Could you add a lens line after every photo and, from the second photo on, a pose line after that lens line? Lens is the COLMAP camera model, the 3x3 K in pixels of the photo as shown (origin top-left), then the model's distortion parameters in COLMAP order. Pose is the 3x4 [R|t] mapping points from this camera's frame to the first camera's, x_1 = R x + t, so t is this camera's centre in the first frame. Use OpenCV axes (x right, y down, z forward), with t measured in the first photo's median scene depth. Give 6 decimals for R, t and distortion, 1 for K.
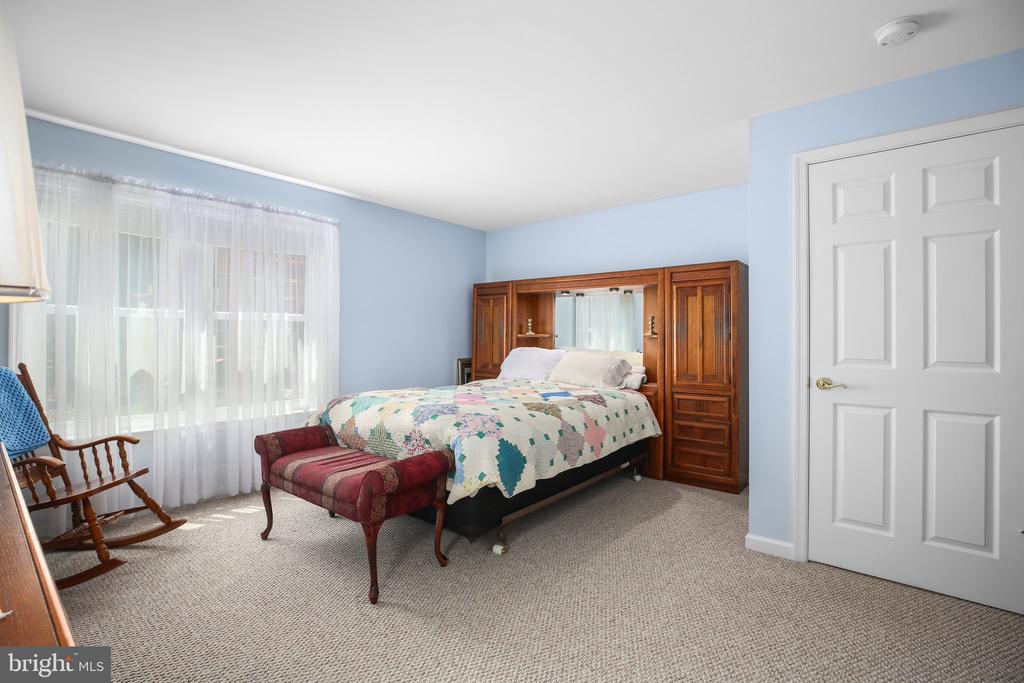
lens RADIAL K [[477.2, 0, 517.2], [0, 477.2, 336.6], [0, 0, 1]] dist [-0.001467, -0.000019]
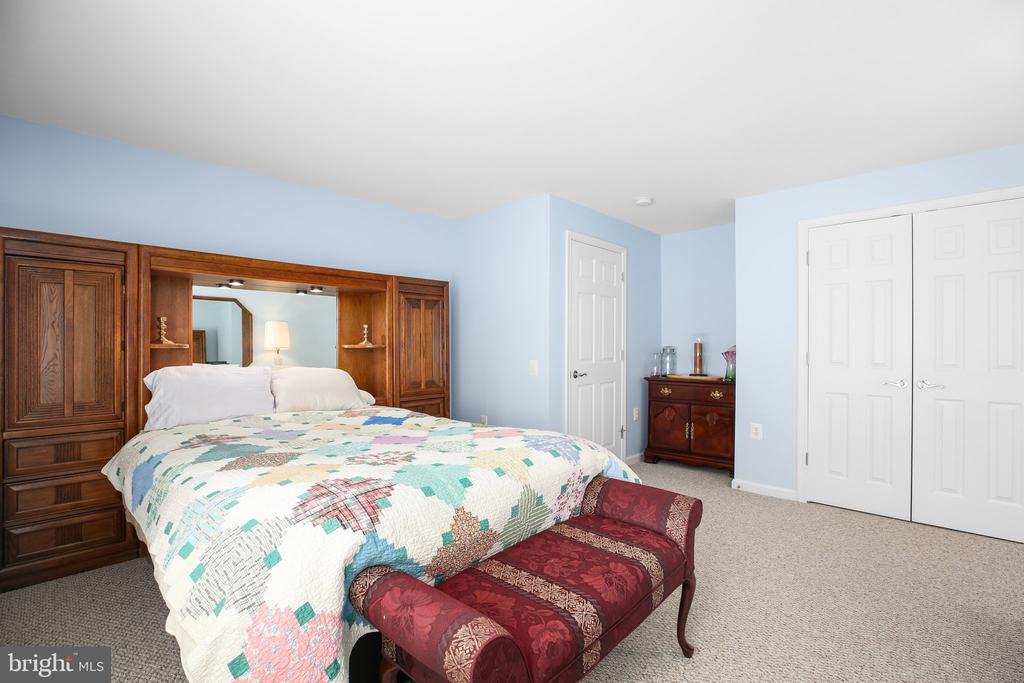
lens RADIAL K [[477.2, 0, 517.5], [0, 477.2, 342.8], [0, 0, 1]] dist [-0.001467, -0.000019]
pose [[0.051021, -0.000885, 0.998697, -0.679619], [0.002347, 0.999997, 0.000766, -0.008310], [-0.998695, 0.002305, 0.051023, 0.727276]]
